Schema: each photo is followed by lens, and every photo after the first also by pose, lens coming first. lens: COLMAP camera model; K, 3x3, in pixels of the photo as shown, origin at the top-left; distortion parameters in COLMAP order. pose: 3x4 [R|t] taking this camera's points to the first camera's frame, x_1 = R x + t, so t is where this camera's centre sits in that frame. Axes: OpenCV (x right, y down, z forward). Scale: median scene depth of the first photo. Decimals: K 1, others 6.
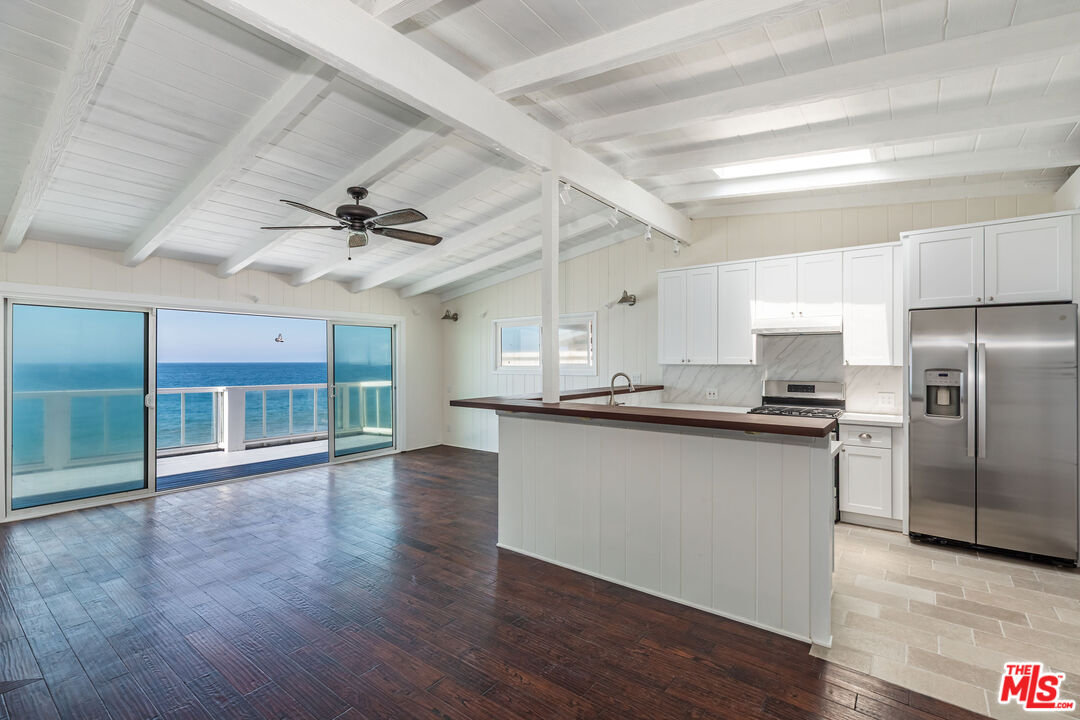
lens RADIAL K [[488.3, 0, 525.3], [0, 488.3, 362.6], [0, 0, 1]] dist [0.003119, 0.000120]
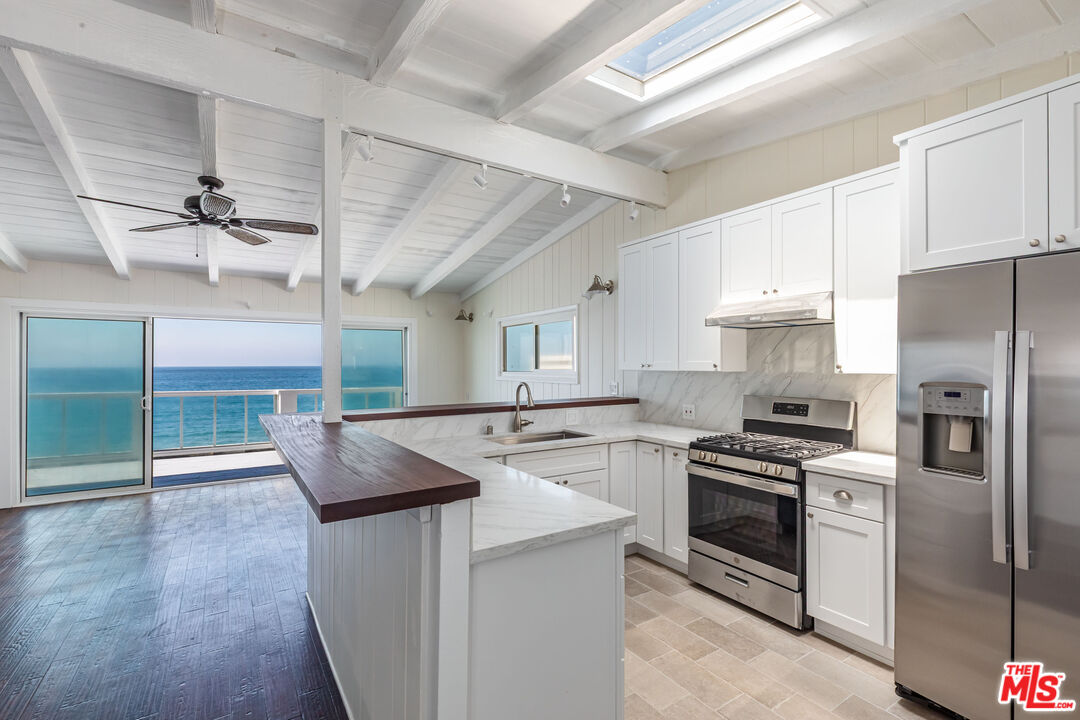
lens RADIAL K [[488.3, 0, 539.6], [0, 488.3, 365.5], [0, 0, 1]] dist [0.003119, 0.000120]
pose [[0.950643, -0.001364, -0.310283, 0.441796], [0.001559, 0.999999, 0.000380, -0.004962], [0.310283, -0.000845, 0.950644, 0.274963]]
